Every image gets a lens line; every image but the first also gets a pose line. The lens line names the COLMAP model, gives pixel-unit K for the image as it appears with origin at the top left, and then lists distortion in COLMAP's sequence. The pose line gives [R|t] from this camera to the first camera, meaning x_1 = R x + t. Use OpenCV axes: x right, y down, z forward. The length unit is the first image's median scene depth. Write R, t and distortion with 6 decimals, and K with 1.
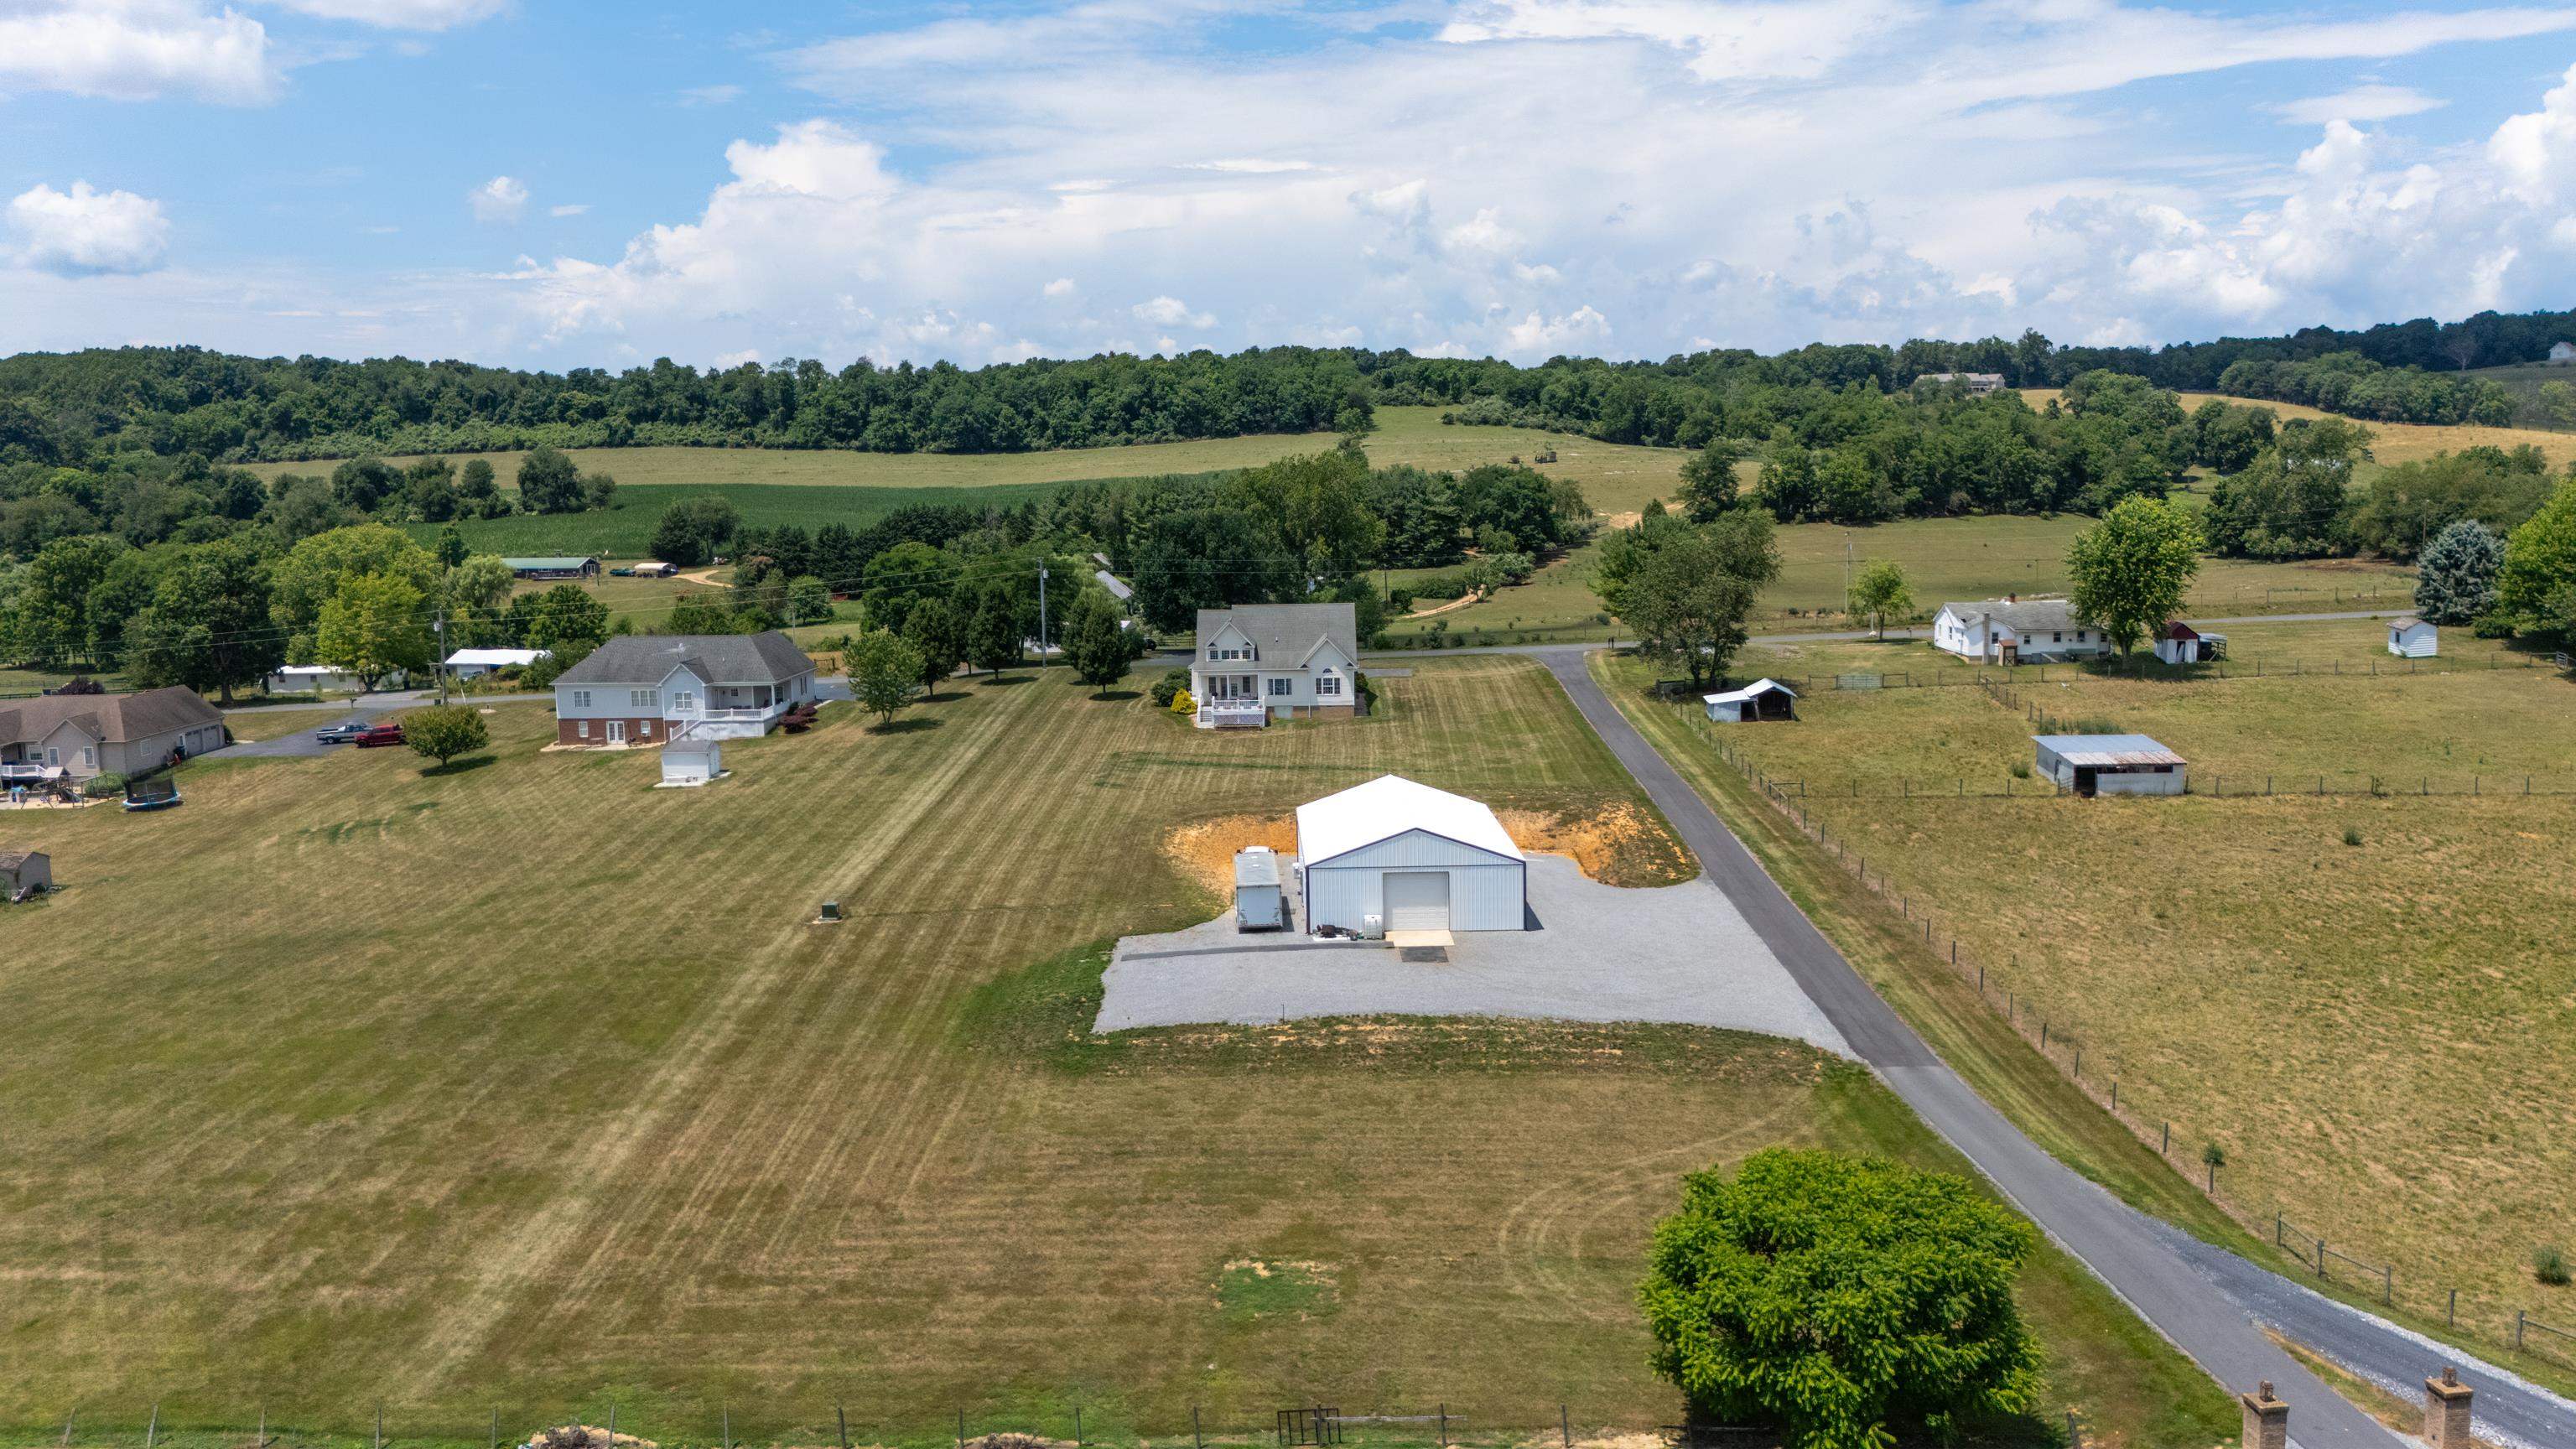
lens RADIAL K [[1908.7, 0, 1288.0], [0, 1908.7, 724.5], [0, 0, 1]] dist [0.075271, -0.075531]
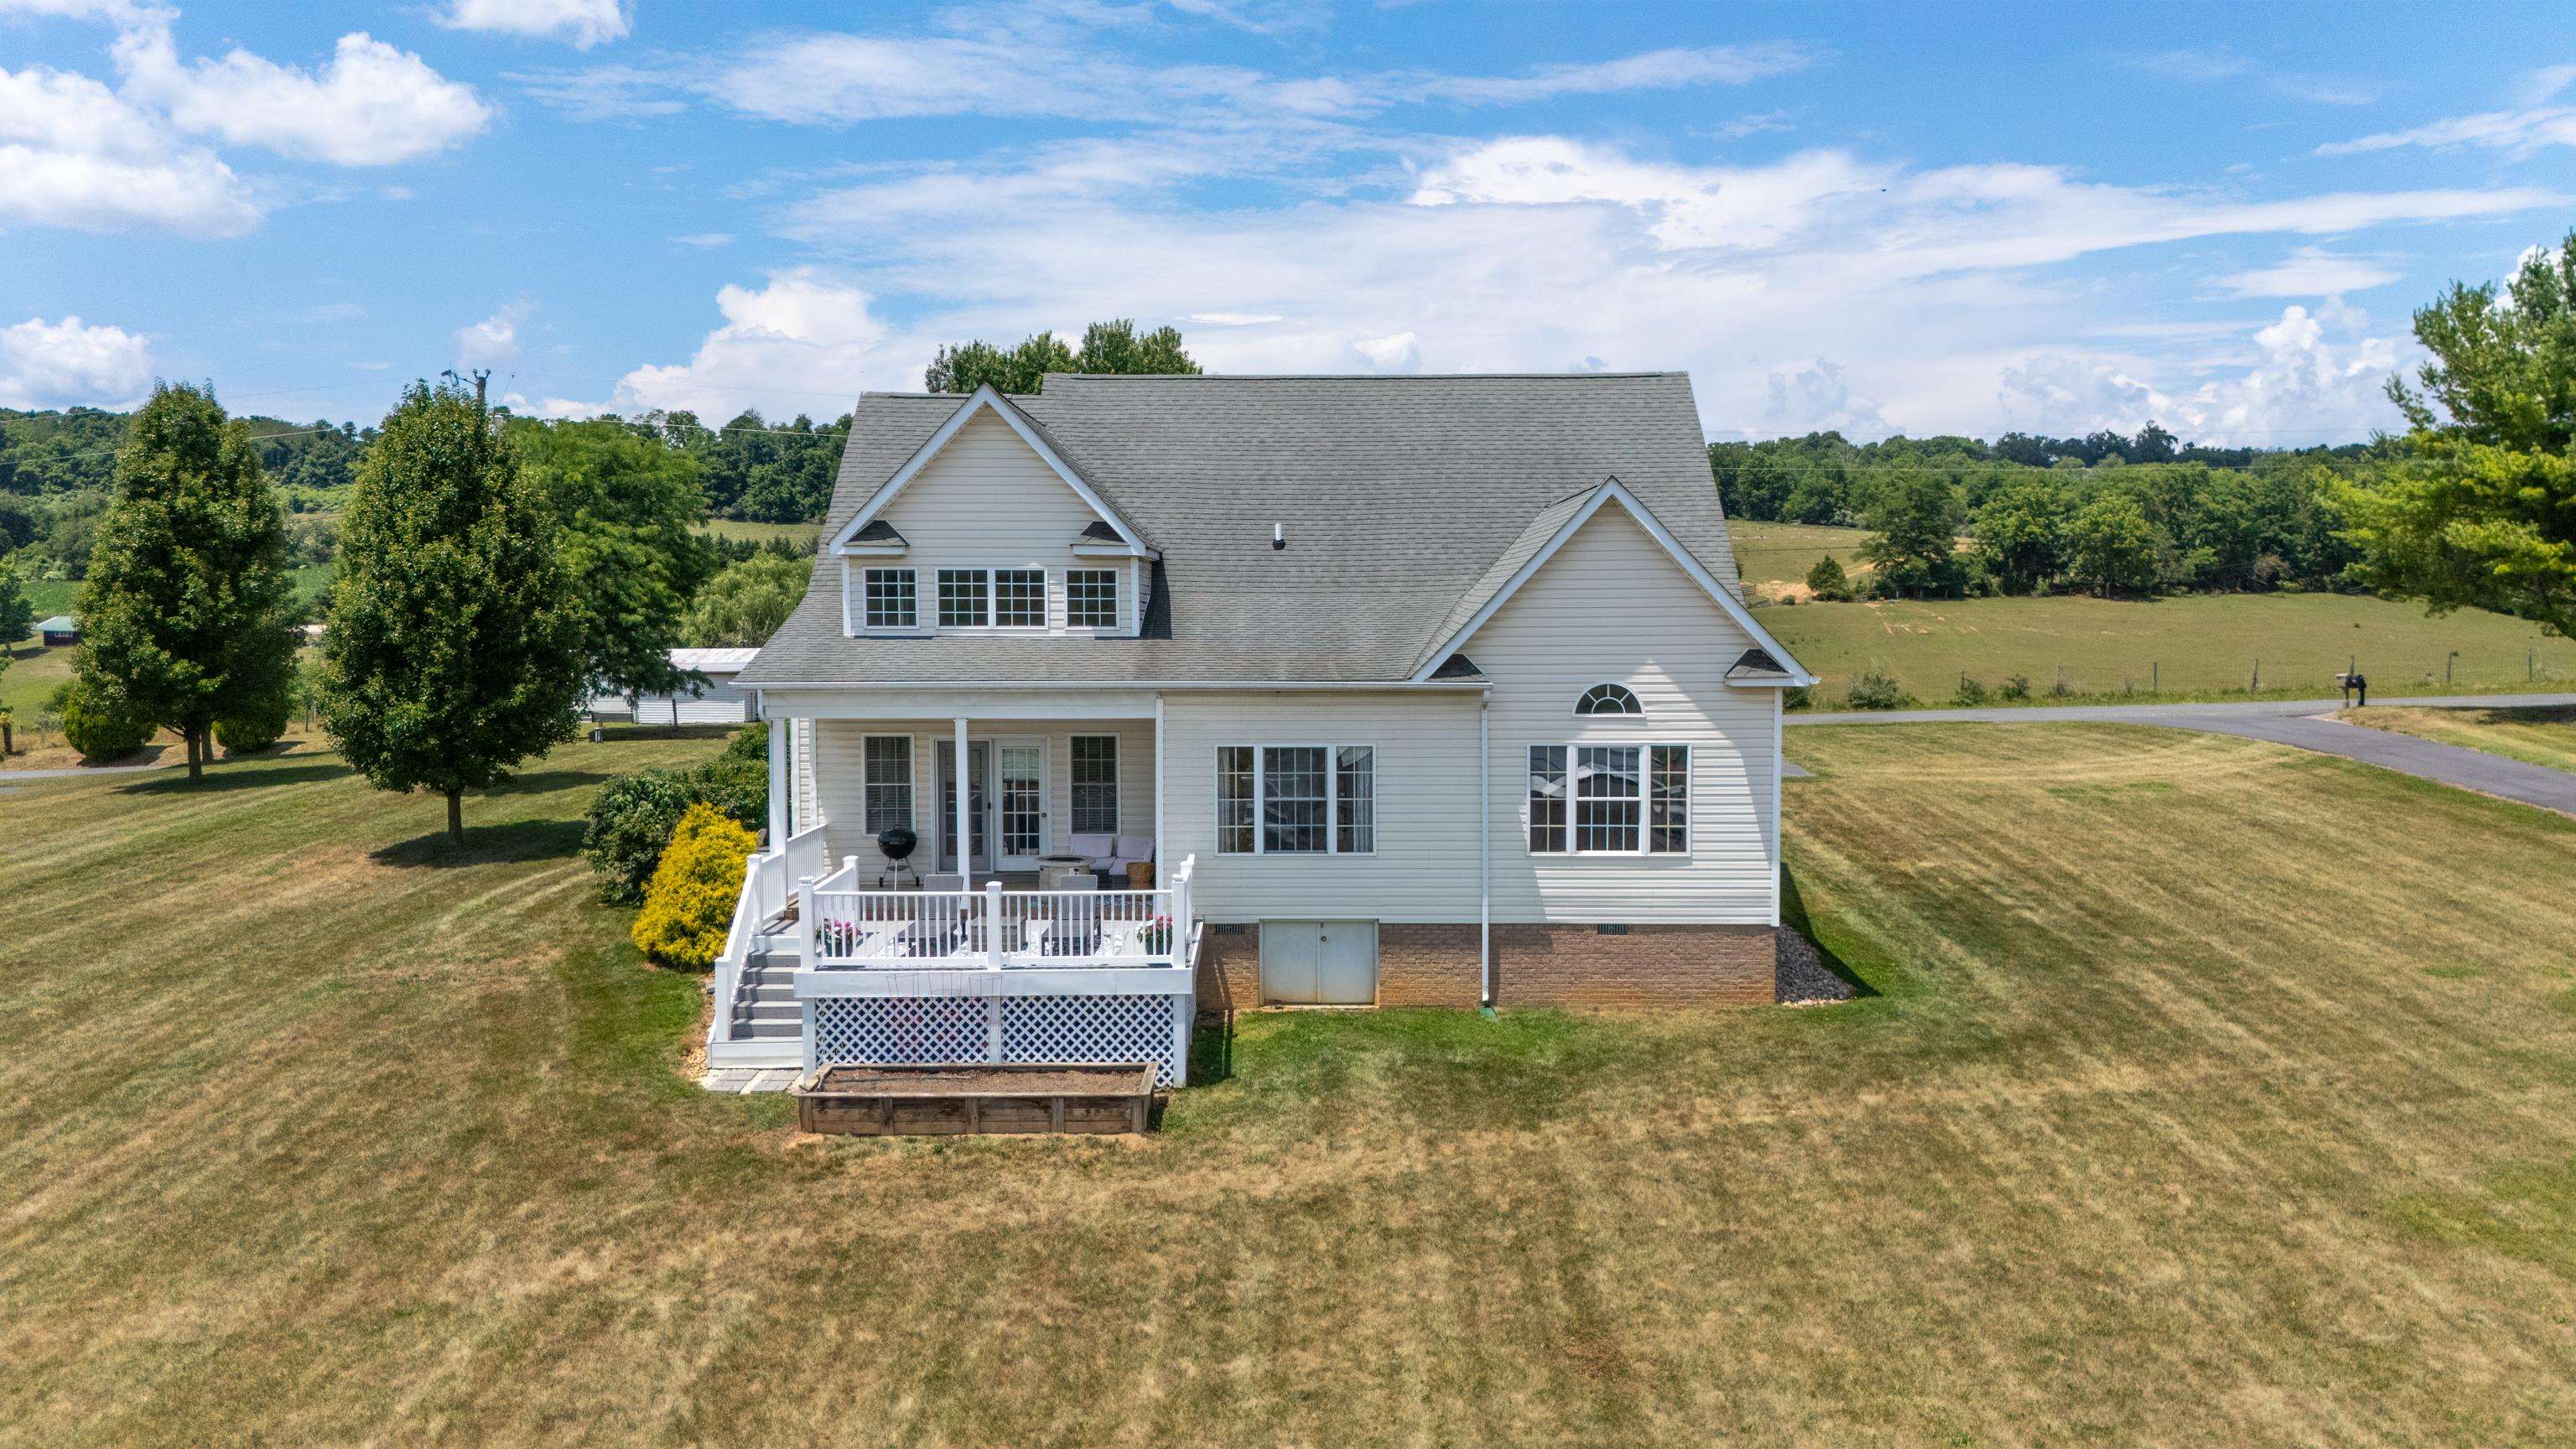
lens RADIAL K [[1908.7, 0, 1288.0], [0, 1908.7, 724.5], [0, 0, 1]] dist [0.075271, -0.075531]
pose [[0.999848, 0.015259, 0.008405, -0.006456], [-0.014588, 0.997091, -0.074805, -0.014182], [-0.009522, 0.074671, 0.997163, 0.845558]]
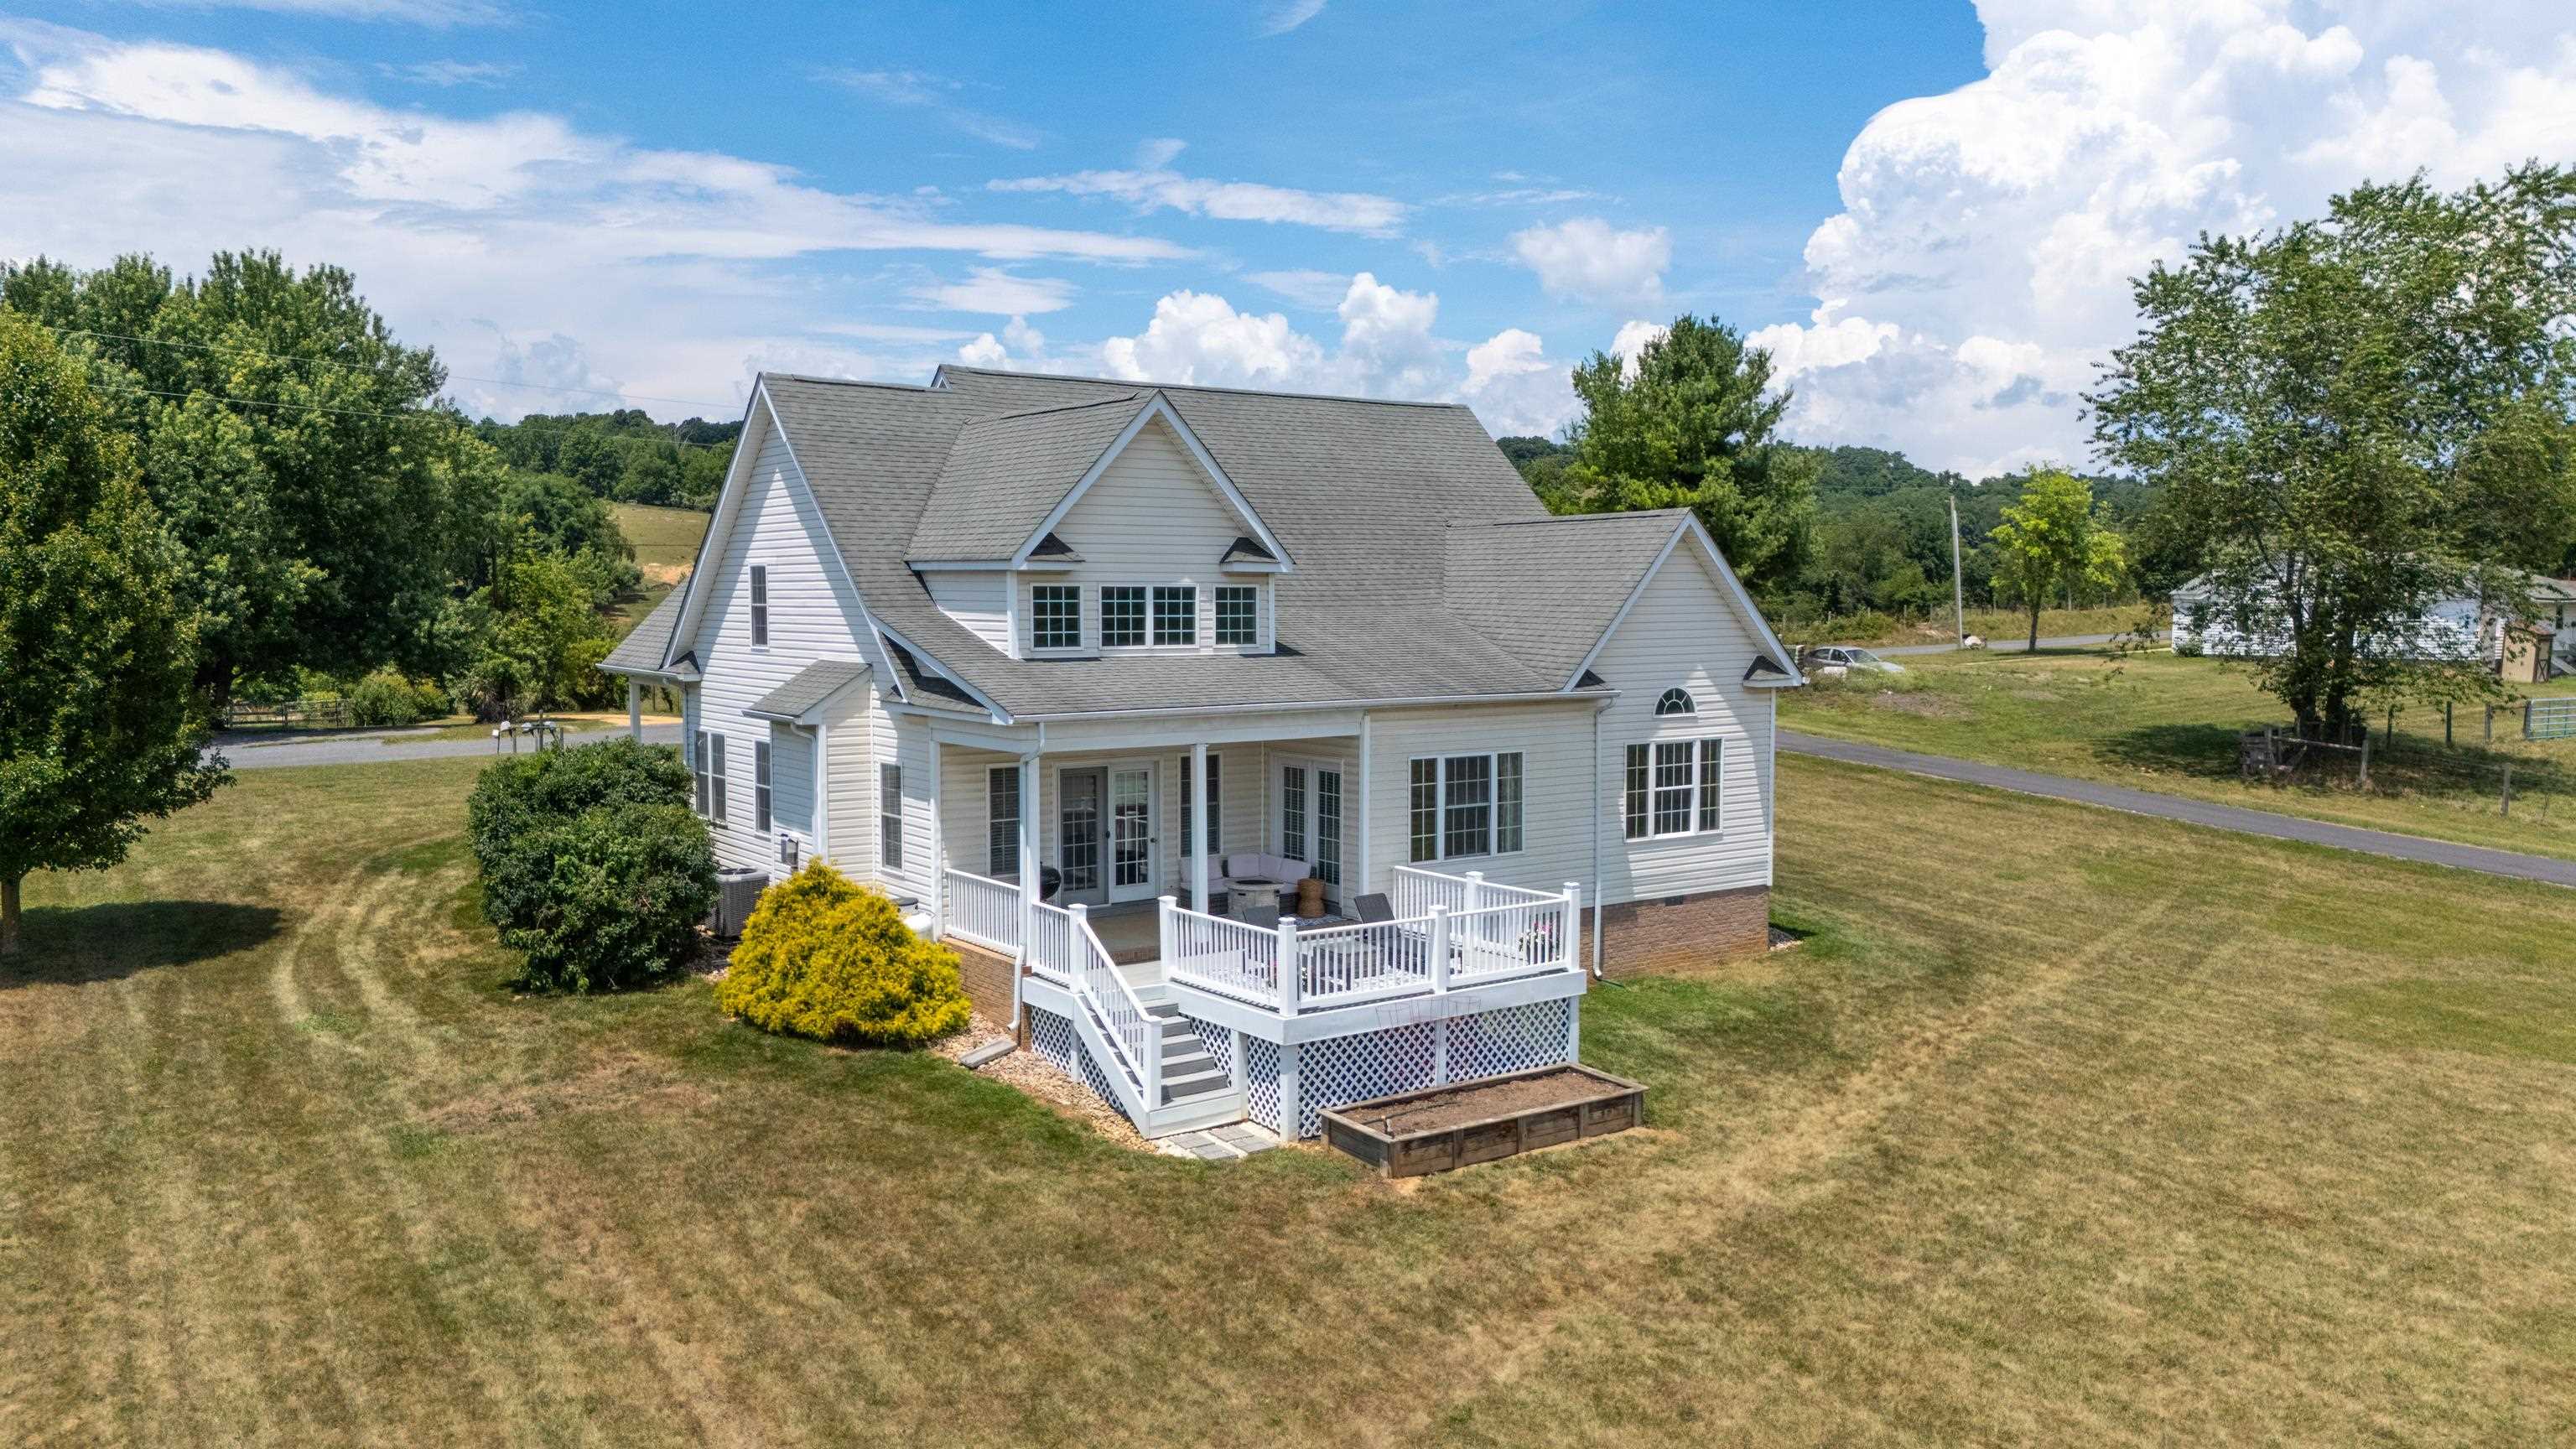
lens RADIAL K [[1902.0, 0, 1286.2], [0, 1902.0, 733.1], [0, 0, 1]] dist [0.075774, -0.079303]
pose [[0.806695, -0.027940, 0.590307, -0.113166], [0.066216, 0.996865, -0.043306, -0.019934], [-0.587246, 0.074022, 0.806016, 0.877786]]
